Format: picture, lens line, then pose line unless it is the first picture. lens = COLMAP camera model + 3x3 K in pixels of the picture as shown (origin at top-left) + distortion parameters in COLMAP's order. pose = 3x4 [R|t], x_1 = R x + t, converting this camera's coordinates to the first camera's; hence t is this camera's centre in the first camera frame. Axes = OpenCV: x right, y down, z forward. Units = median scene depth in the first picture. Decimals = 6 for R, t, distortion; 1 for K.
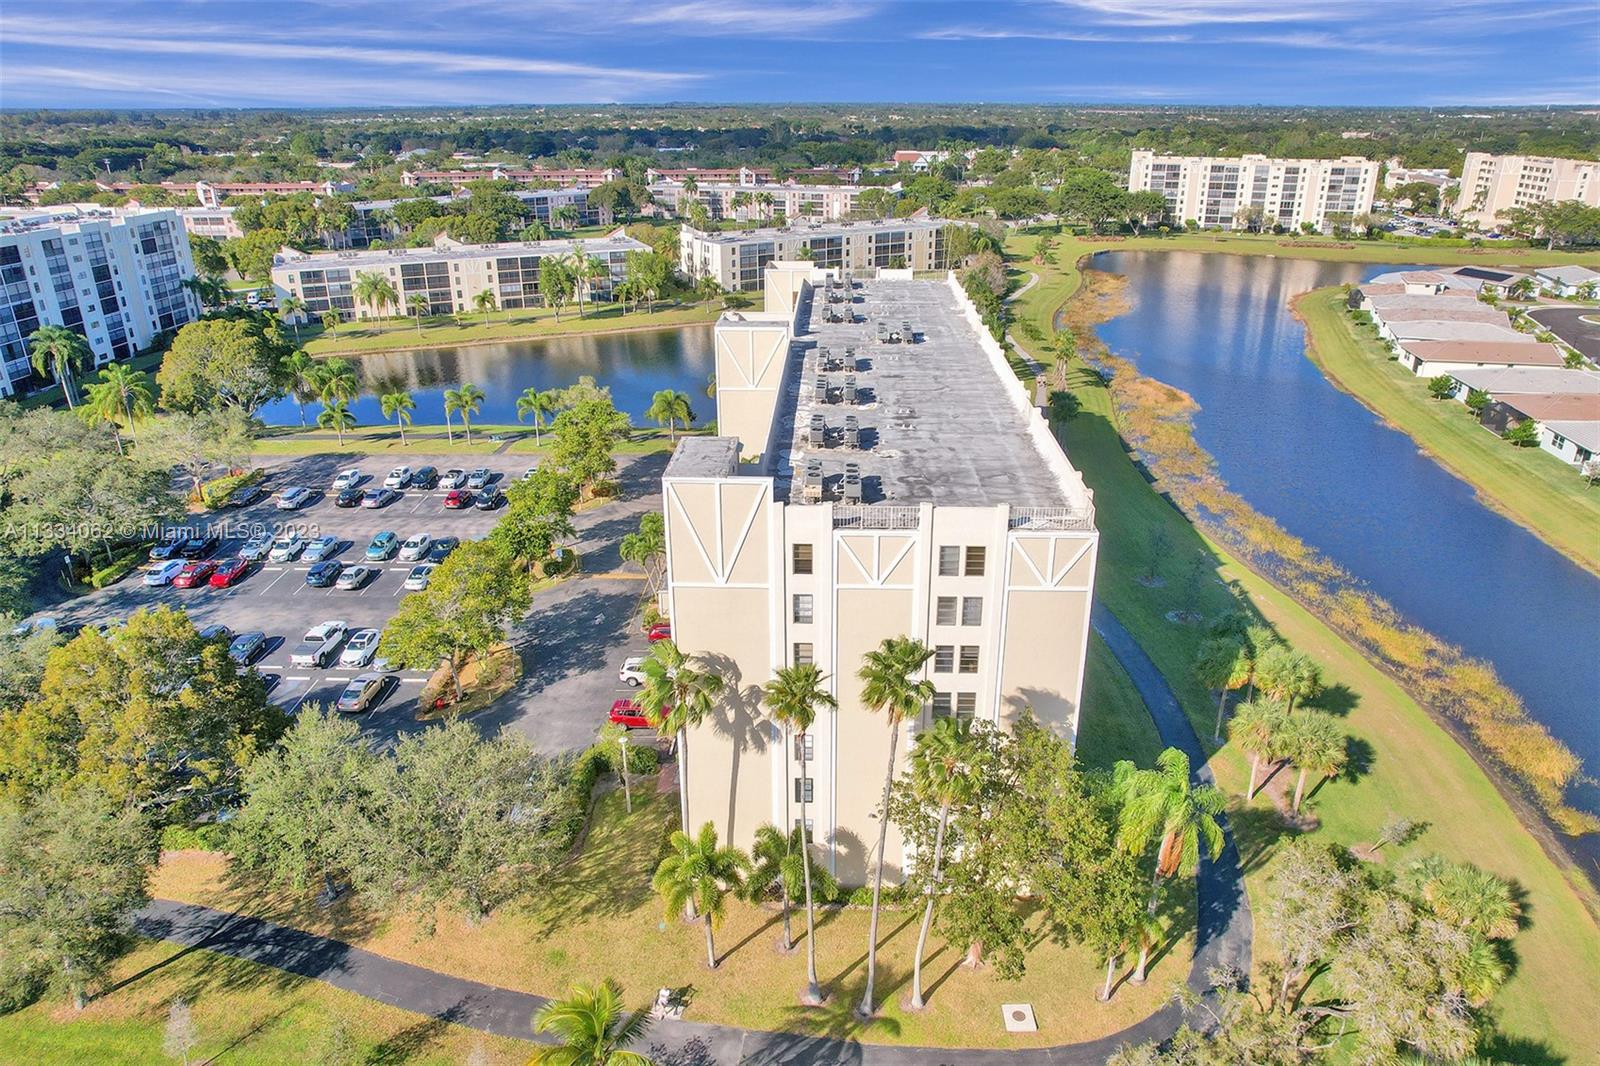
lens RADIAL K [[1032.0, 0, 793.4], [0, 1032.0, 540.3], [0, 0, 1]] dist [-0.057636, 0.034463]
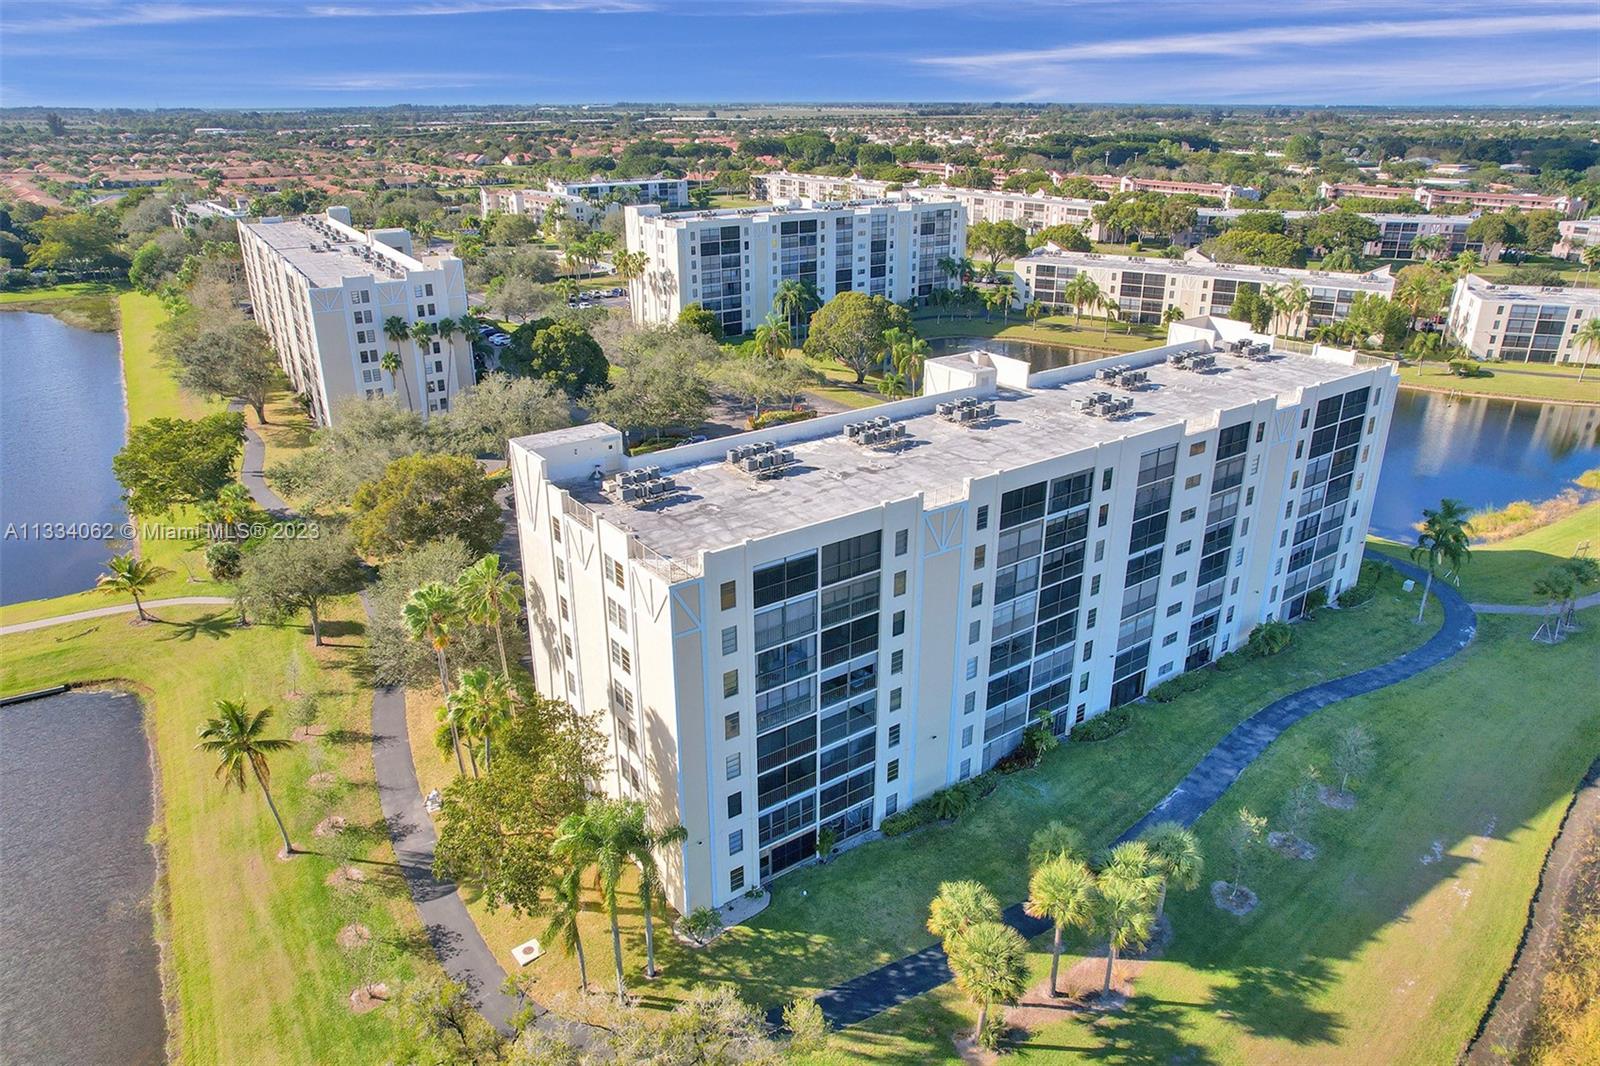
lens RADIAL K [[1032.0, 0, 799.4], [0, 1032.0, 529.5], [0, 0, 1]] dist [-0.057636, 0.034463]
pose [[0.608008, 0.304369, -0.733271, 0.151520], [-0.309047, 0.941482, 0.134541, -0.032946], [0.731311, 0.144813, 0.666493, 0.051238]]
